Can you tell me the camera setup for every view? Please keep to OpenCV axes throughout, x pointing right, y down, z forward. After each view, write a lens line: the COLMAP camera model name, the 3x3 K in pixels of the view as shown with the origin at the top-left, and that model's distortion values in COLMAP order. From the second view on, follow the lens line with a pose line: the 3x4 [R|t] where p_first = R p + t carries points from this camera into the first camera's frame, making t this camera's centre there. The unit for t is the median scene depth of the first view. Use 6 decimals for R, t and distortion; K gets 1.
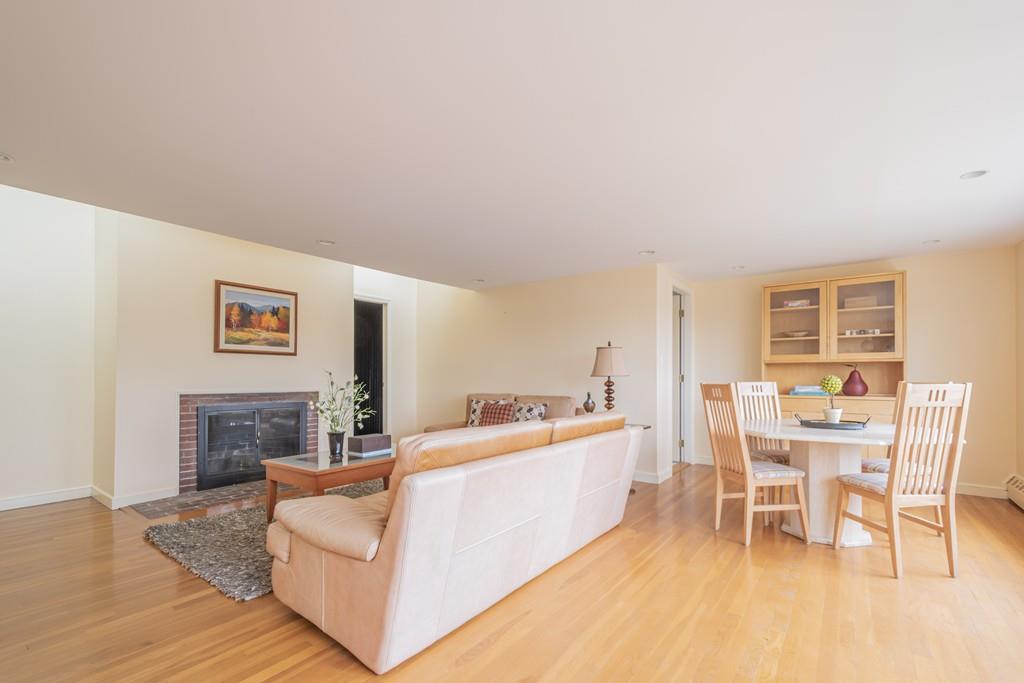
lens RADIAL K [[455.0, 0, 516.5], [0, 455.0, 373.0], [0, 0, 1]] dist [0.013318, -0.004106]
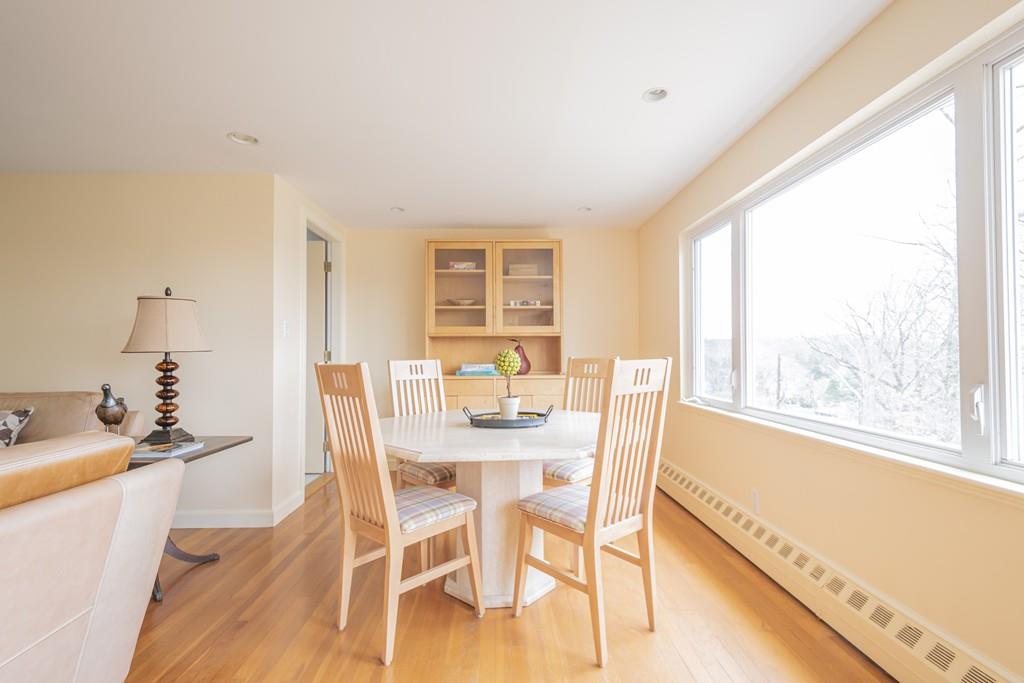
lens RADIAL K [[455.0, 0, 514.2], [0, 455.0, 346.5], [0, 0, 1]] dist [0.013318, -0.004106]
pose [[0.784851, 0.006948, 0.619645, 0.190586], [0.000617, 0.999928, -0.011994, 0.006847], [-0.619684, 0.009796, 0.784791, 0.321995]]
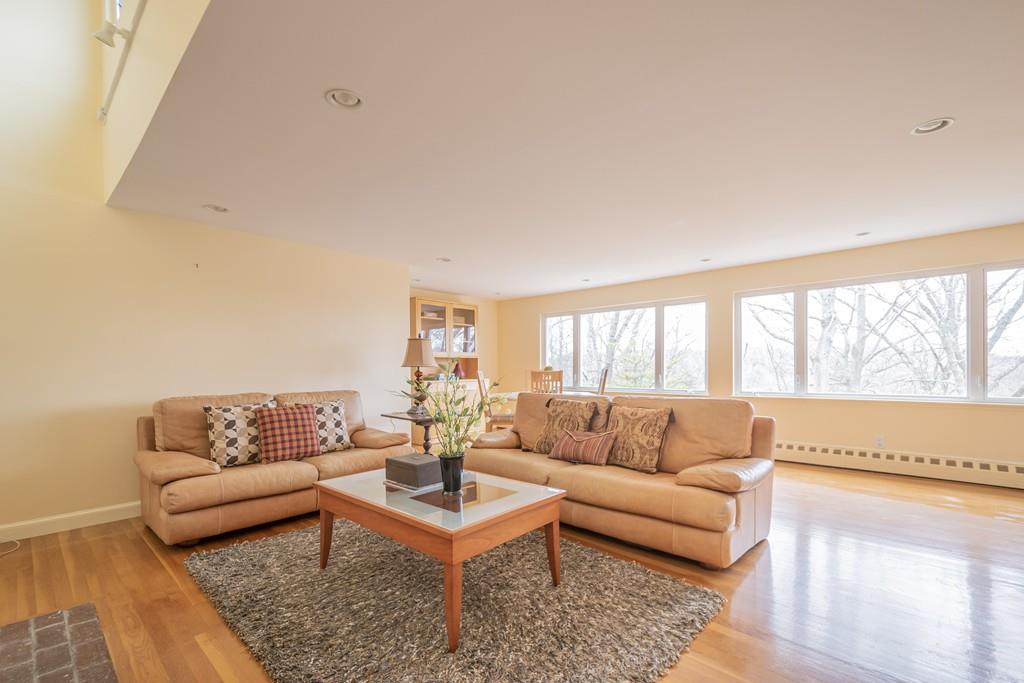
lens RADIAL K [[455.0, 0, 505.6], [0, 455.0, 360.9], [0, 0, 1]] dist [0.013318, -0.004106]
pose [[0.111410, 0.013964, 0.993676, -0.809785], [-0.007086, 0.999887, -0.013257, 0.006237], [-0.993749, -0.005564, 0.111496, 0.688129]]
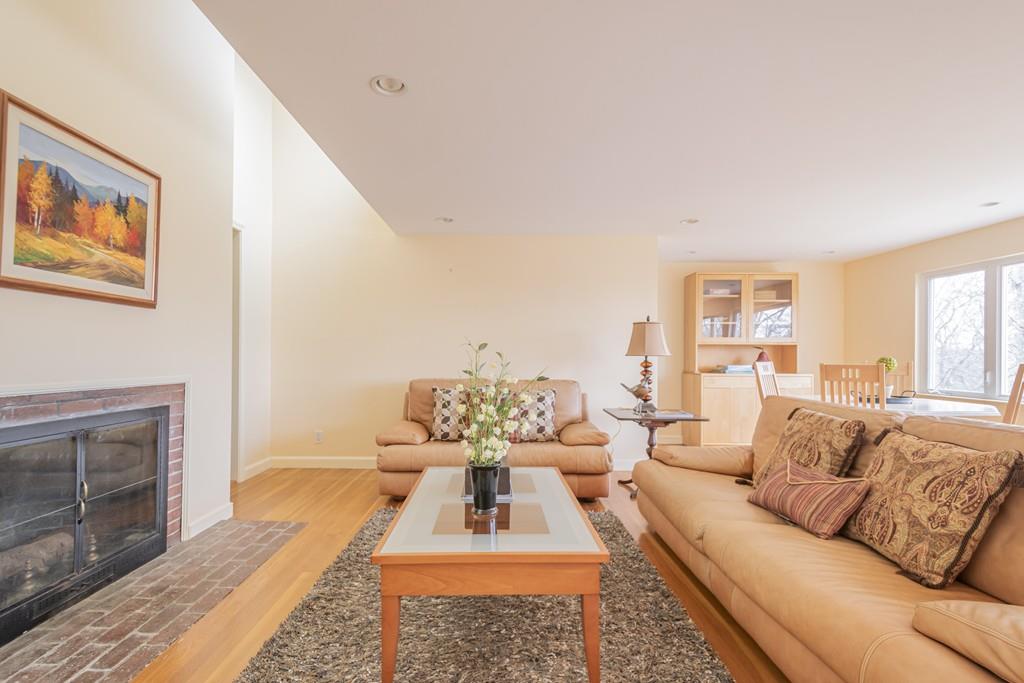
lens RADIAL K [[455.0, 0, 491.6], [0, 455.0, 351.4], [0, 0, 1]] dist [0.013318, -0.004106]
pose [[0.807017, 0.010872, 0.590428, -0.552275], [-0.012019, 0.999926, -0.001984, 0.003959], [-0.590406, -0.005495, 0.807088, 0.472099]]
